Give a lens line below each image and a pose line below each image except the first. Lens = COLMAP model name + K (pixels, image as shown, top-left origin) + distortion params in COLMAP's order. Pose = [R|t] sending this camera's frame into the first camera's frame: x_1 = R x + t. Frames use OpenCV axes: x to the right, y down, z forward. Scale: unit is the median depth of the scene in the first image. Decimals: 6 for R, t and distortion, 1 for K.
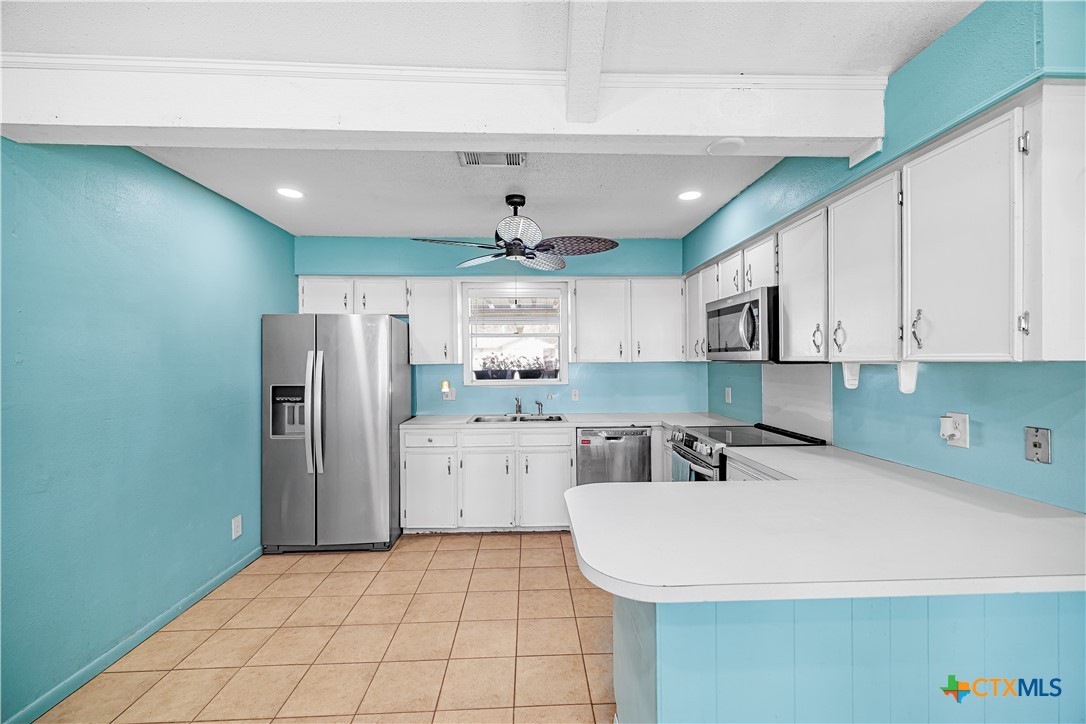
lens RADIAL K [[470.1, 0, 550.0], [0, 470.1, 361.9], [0, 0, 1]] dist [0.005528, 0.000118]
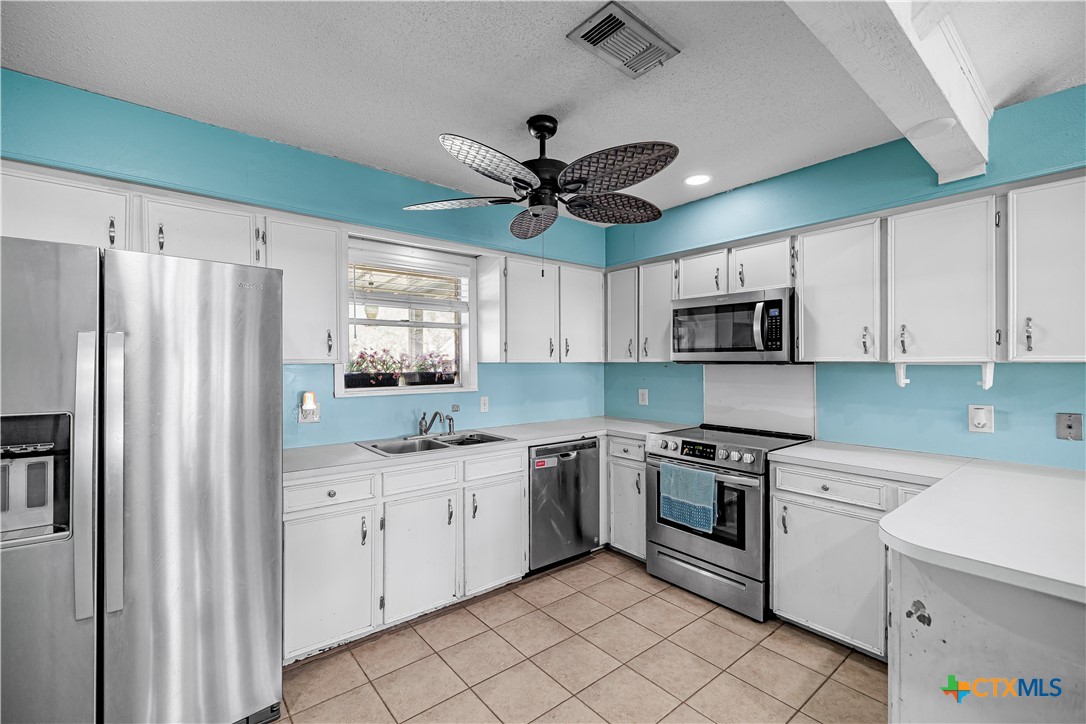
lens RADIAL K [[470.1, 0, 544.9], [0, 470.1, 360.6], [0, 0, 1]] dist [0.005528, 0.000118]
pose [[0.793767, 0.009984, 0.608140, -0.402739], [-0.004310, 0.999933, -0.010790, 0.006232], [-0.608206, 0.005943, 0.793757, 0.372159]]
